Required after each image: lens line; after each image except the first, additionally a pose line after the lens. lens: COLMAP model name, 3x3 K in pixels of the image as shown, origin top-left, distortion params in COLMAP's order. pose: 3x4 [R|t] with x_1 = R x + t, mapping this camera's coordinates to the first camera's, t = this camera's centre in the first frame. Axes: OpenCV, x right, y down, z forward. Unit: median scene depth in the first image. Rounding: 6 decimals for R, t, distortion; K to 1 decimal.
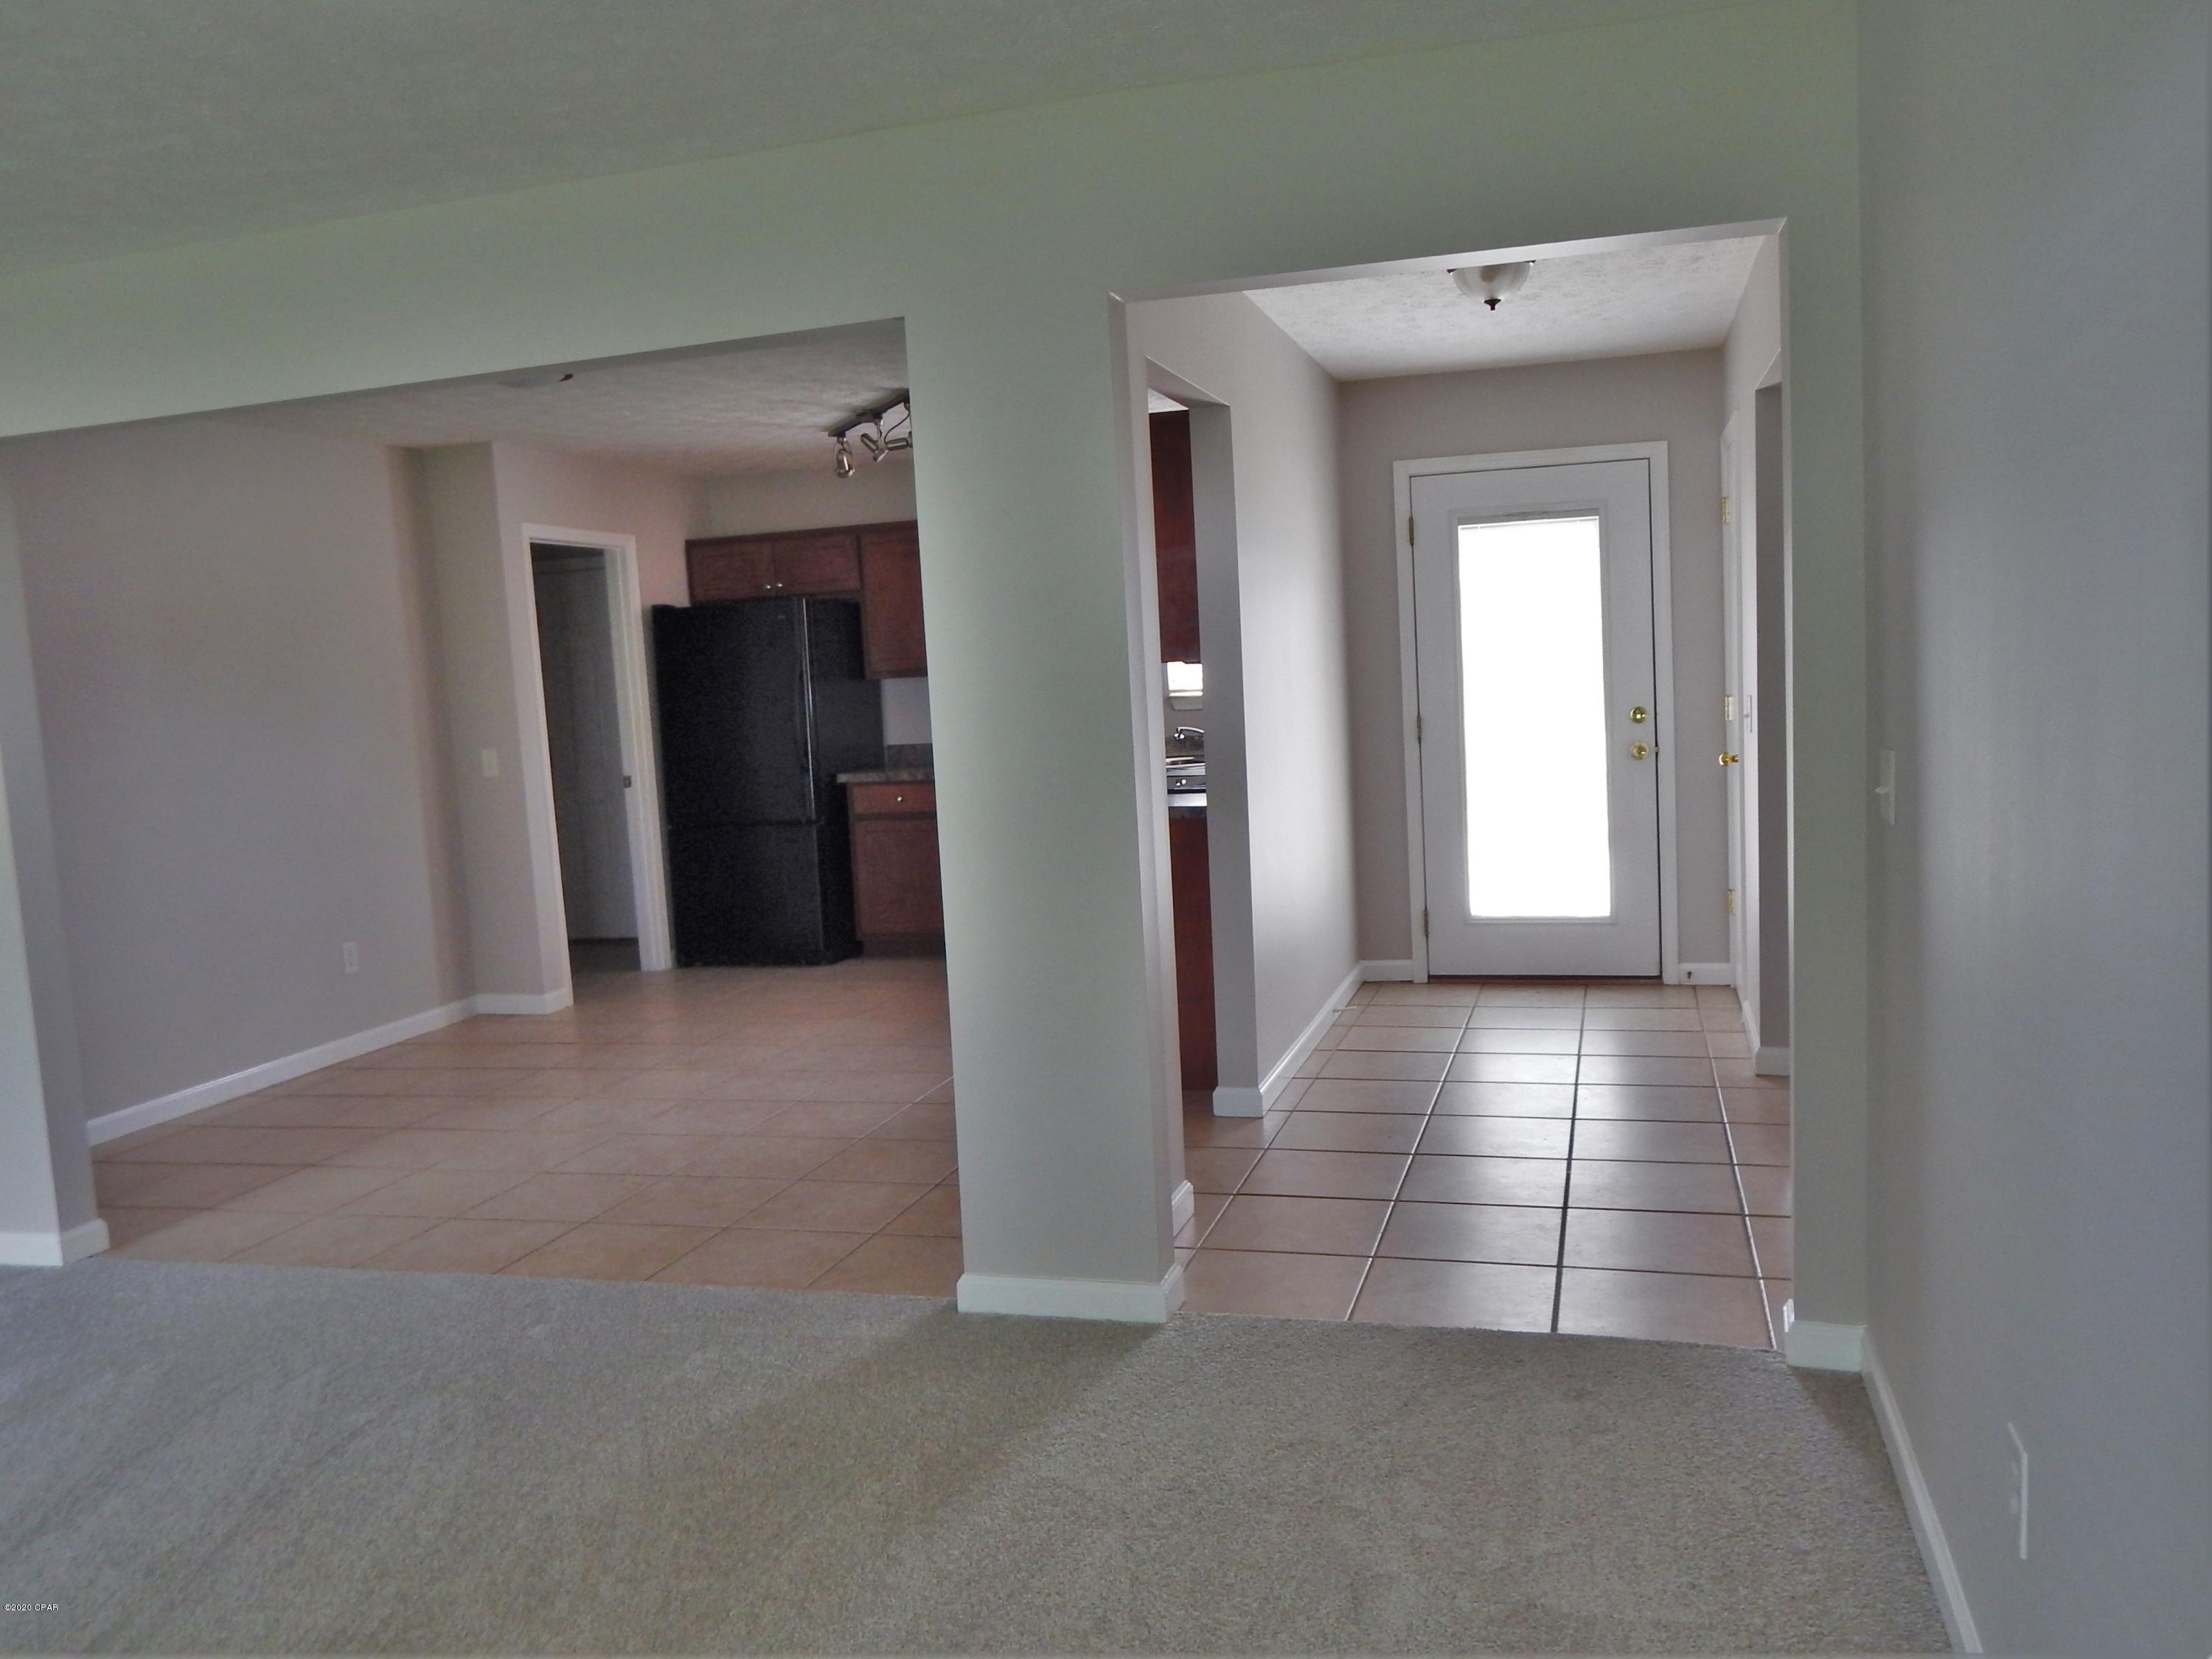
lens RADIAL K [[1740.4, 0, 1098.8], [0, 1740.4, 789.4], [0, 0, 1]] dist [-0.006660, -0.015598]
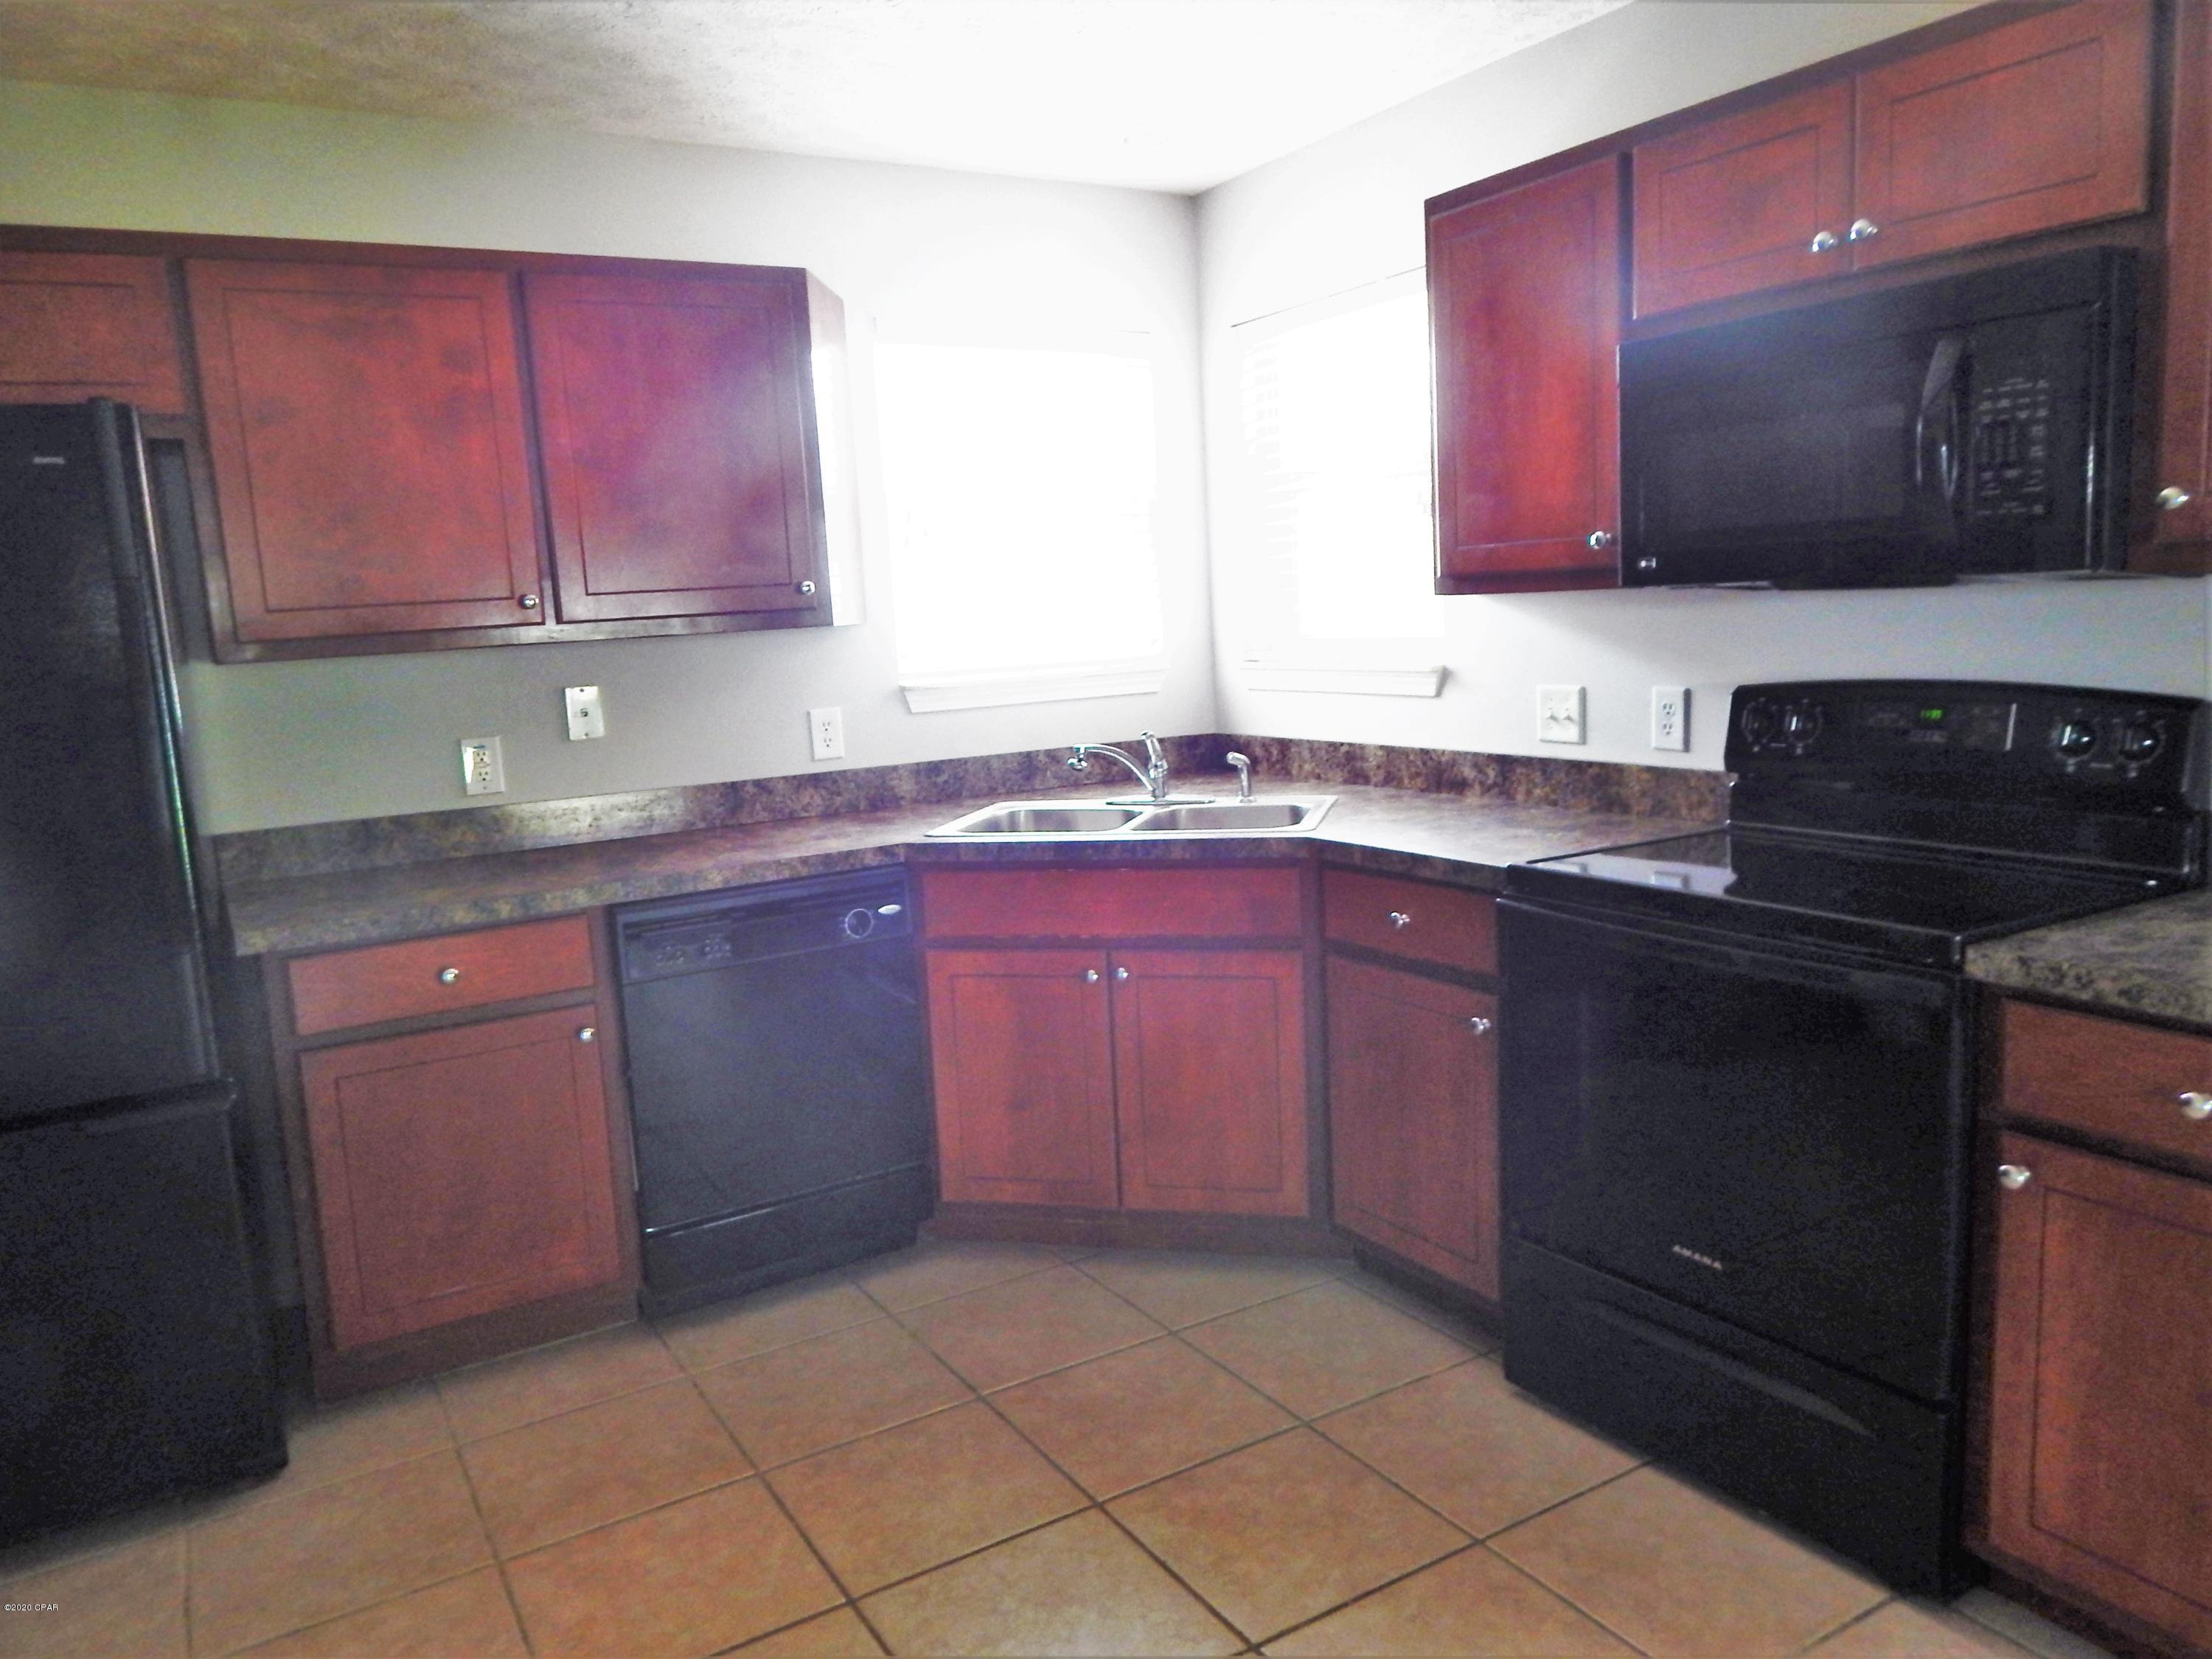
lens RADIAL K [[1572.8, 0, 1106.0], [0, 1572.8, 829.5], [0, 0, 1]] dist [0.000123, -0.002647]
pose [[0.682233, -0.095645, 0.724852, -0.341040], [0.072431, 0.995371, 0.063168, -0.048569], [-0.727539, 0.009406, 0.686002, 0.861011]]
